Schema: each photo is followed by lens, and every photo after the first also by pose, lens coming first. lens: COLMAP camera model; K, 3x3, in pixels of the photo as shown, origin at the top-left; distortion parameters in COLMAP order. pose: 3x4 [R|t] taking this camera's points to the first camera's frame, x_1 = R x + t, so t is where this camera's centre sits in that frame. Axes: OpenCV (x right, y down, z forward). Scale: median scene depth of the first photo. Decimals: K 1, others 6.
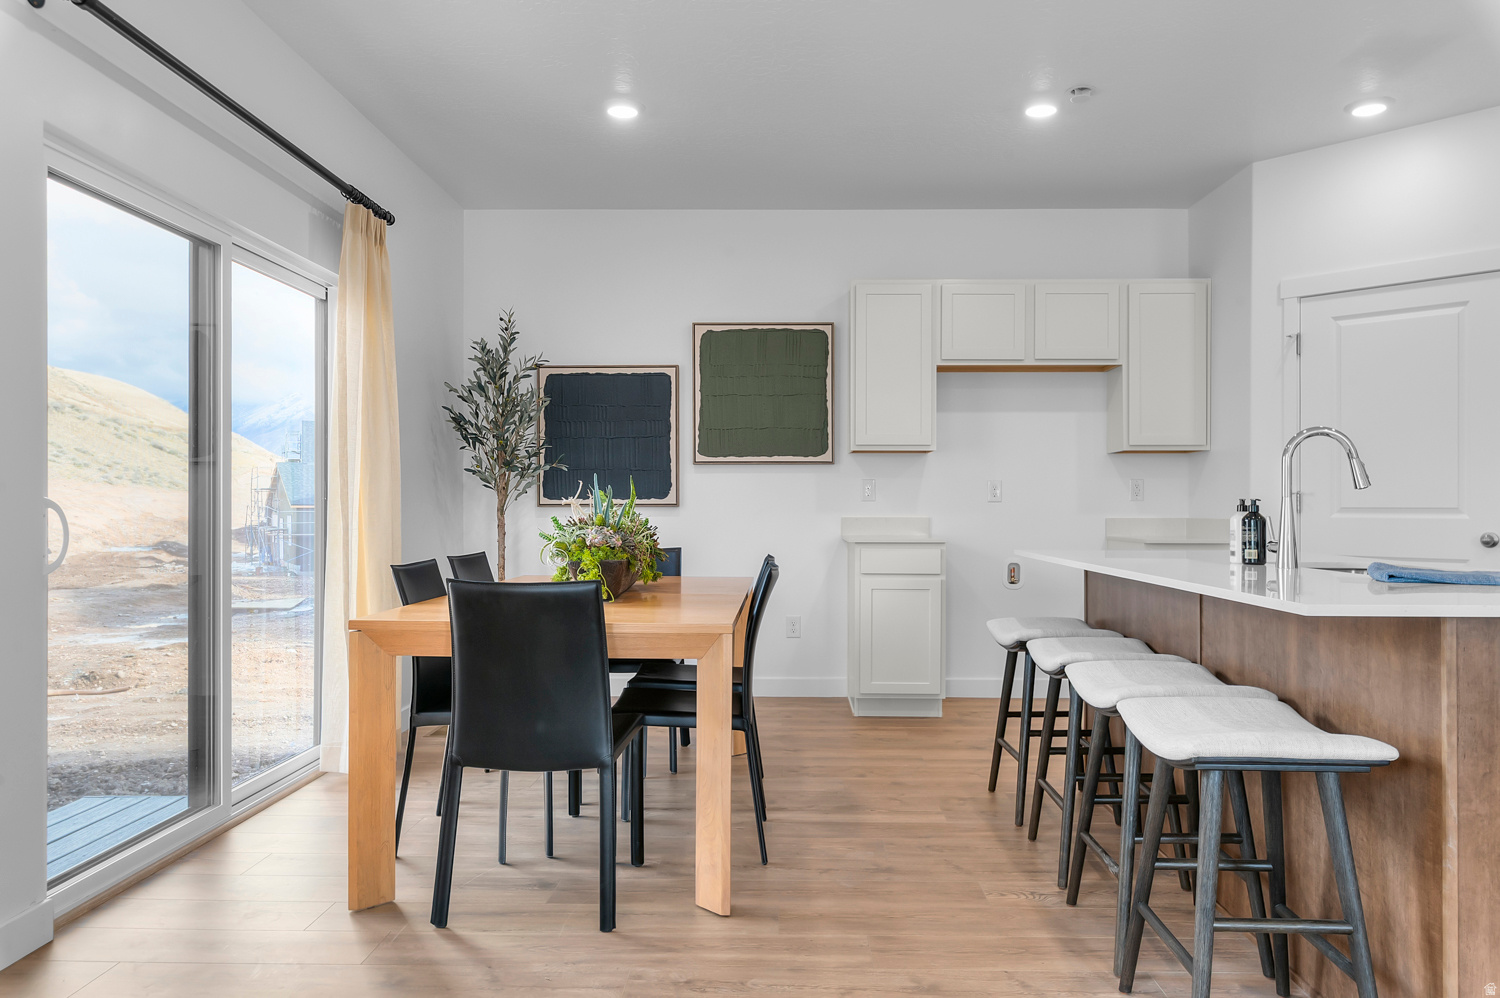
lens RADIAL K [[1042.7, 0, 752.1], [0, 1042.7, 504.5], [0, 0, 1]] dist [0.011295, 0.005478]
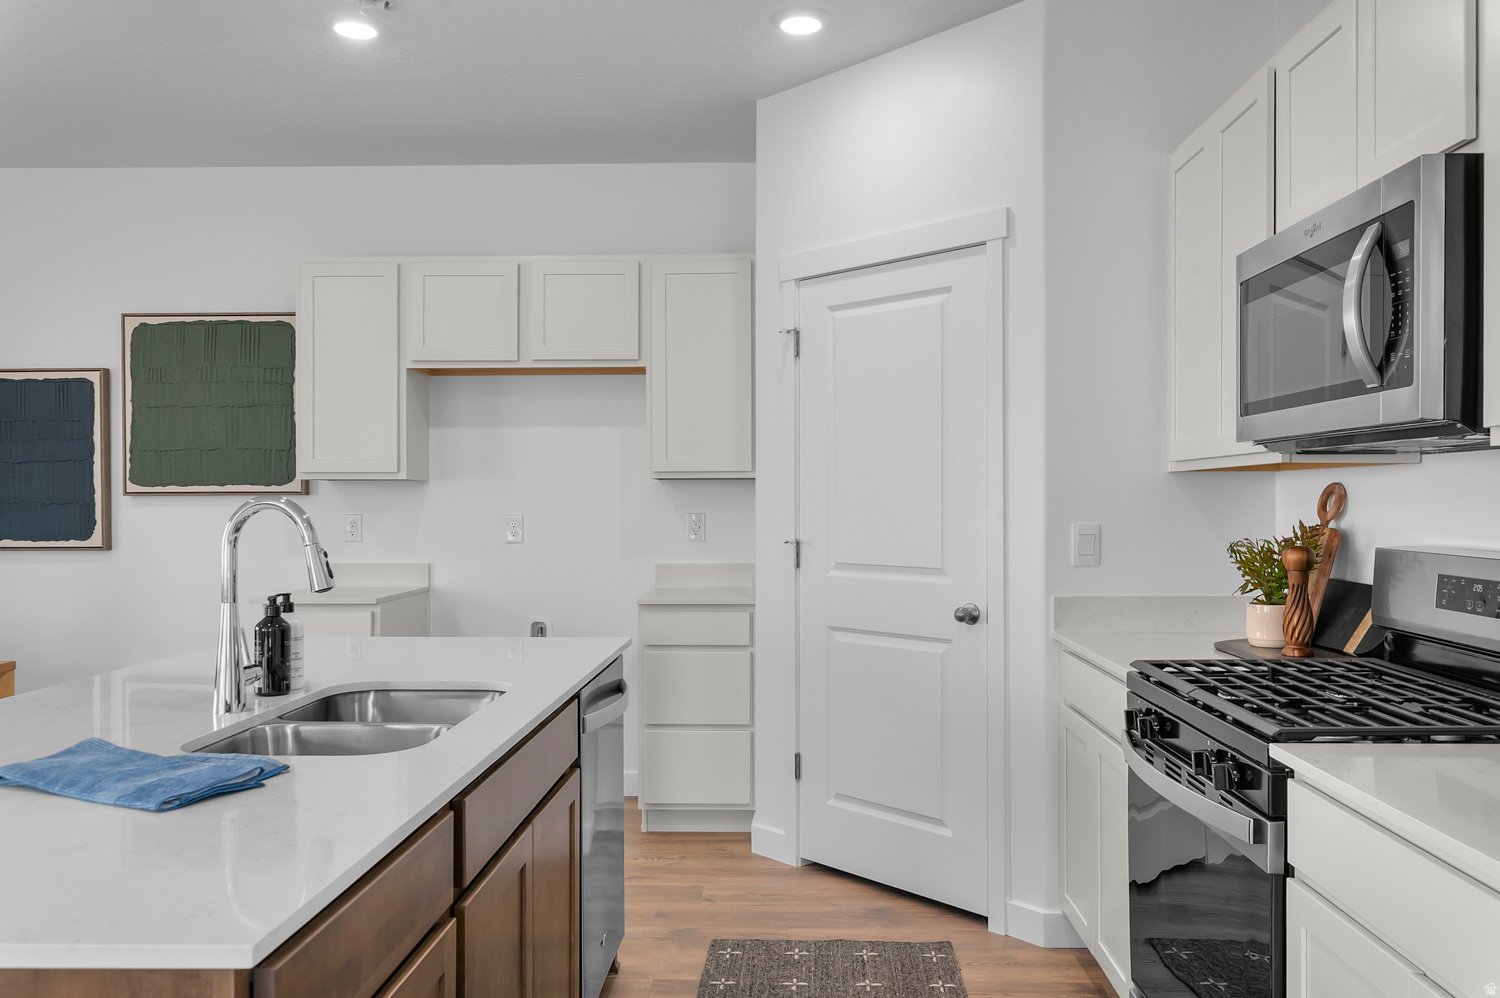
lens RADIAL K [[1155.4, 0, 748.8], [0, 1155.4, 497.1], [0, 0, 1]] dist [0.002394, 0.003646]
pose [[0.999883, -0.003274, -0.014948, 0.422033], [0.003268, 0.999995, -0.000452, -0.035823], [0.014949, 0.000403, 0.999888, 0.146817]]
